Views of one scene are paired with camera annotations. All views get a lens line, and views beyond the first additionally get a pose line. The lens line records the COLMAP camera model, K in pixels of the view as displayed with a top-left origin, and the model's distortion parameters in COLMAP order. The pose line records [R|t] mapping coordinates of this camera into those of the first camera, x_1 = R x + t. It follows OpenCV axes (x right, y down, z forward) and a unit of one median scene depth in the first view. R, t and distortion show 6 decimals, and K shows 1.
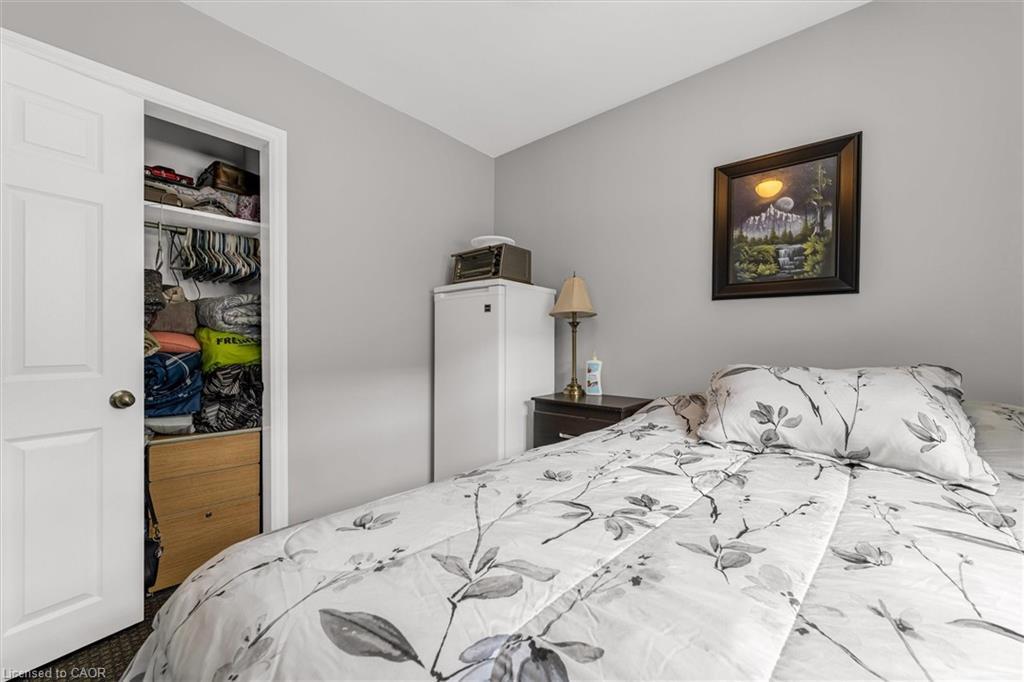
lens RADIAL K [[401.4, 0, 509.3], [0, 401.4, 343.4], [0, 0, 1]] dist [0.001021, 0.000007]
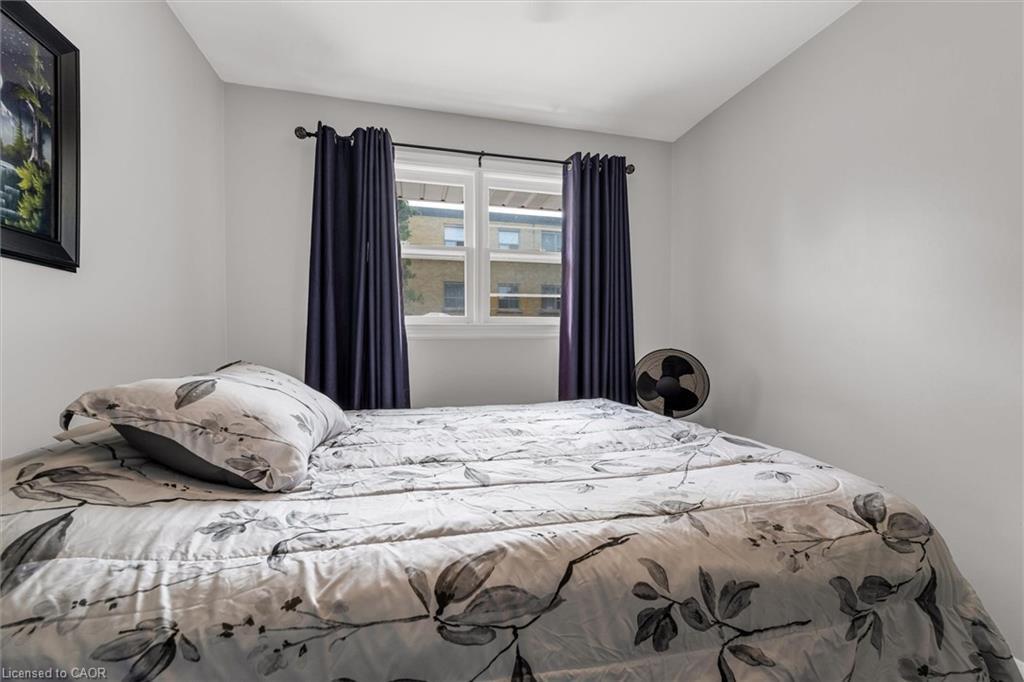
lens RADIAL K [[402.1, 0, 511.1], [0, 402.1, 342.0], [0, 0, 1]] dist [-0.001188, -0.000018]
pose [[-0.827921, 0.000891, 0.560843, -0.147373], [0.006087, 0.999954, 0.007398, -0.003394], [-0.560811, 0.009539, -0.827889, 1.033400]]
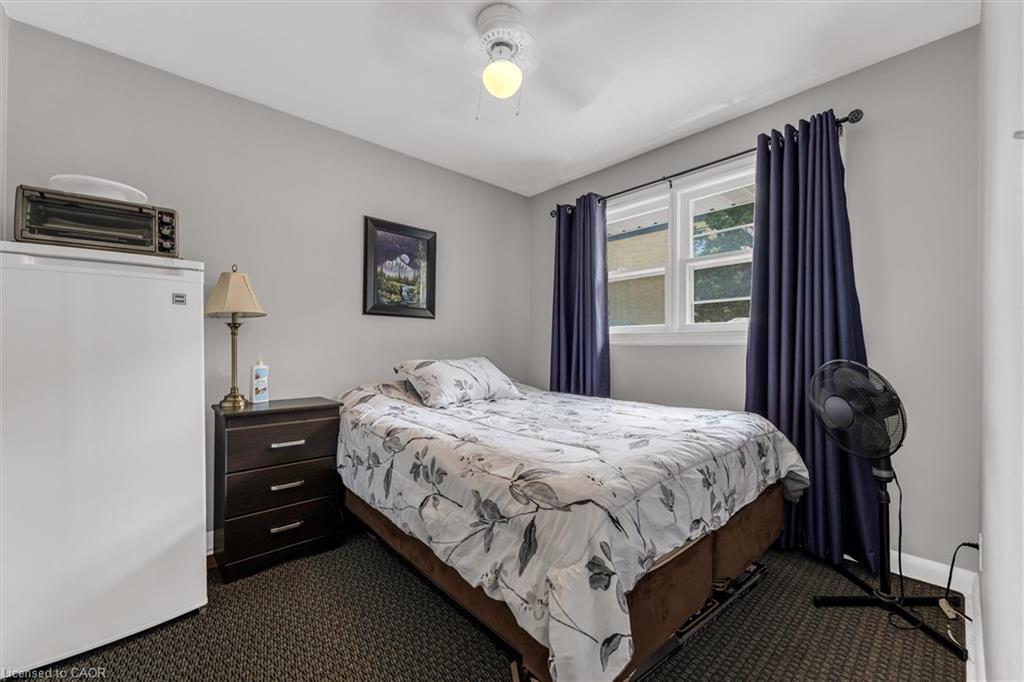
lens RADIAL K [[409.7, 0, 515.1], [0, 409.7, 340.2], [0, 0, 1]] dist [-0.002582, -0.000330]
pose [[0.107311, 0.012327, 0.994149, -0.857252], [0.003360, 0.999913, -0.012761, -0.003379], [-0.994220, 0.004709, 0.107261, 0.386415]]
